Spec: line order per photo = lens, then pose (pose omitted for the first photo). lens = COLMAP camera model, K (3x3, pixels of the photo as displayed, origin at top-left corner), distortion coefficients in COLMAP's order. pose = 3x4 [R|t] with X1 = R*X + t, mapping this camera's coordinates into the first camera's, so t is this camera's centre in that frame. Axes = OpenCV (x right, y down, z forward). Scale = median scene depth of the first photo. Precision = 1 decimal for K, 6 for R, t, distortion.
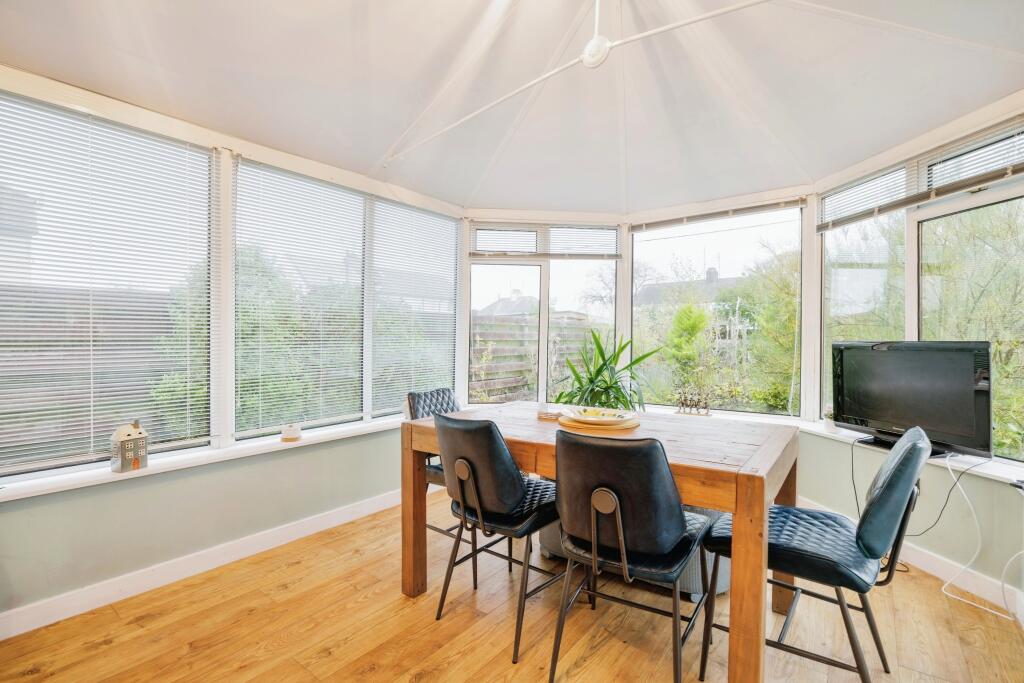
lens RADIAL K [[475.8, 0, 512.0], [0, 475.8, 341.5], [0, 0, 1]] dist [-0.002452, 0.000348]
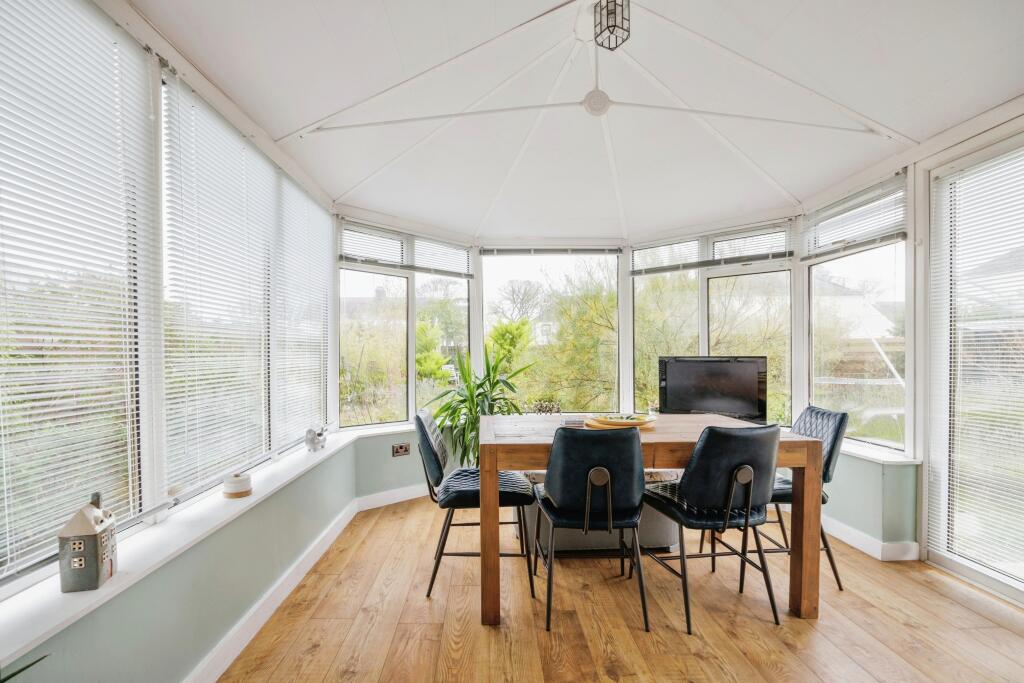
lens RADIAL K [[470.0, 0, 509.5], [0, 470.0, 378.3], [0, 0, 1]] dist [-0.002859, -0.000046]
pose [[0.779992, -0.029739, 0.625082, -0.390672], [0.002822, 0.999027, 0.044009, 0.001394], [-0.625783, -0.032563, 0.779317, 0.134675]]
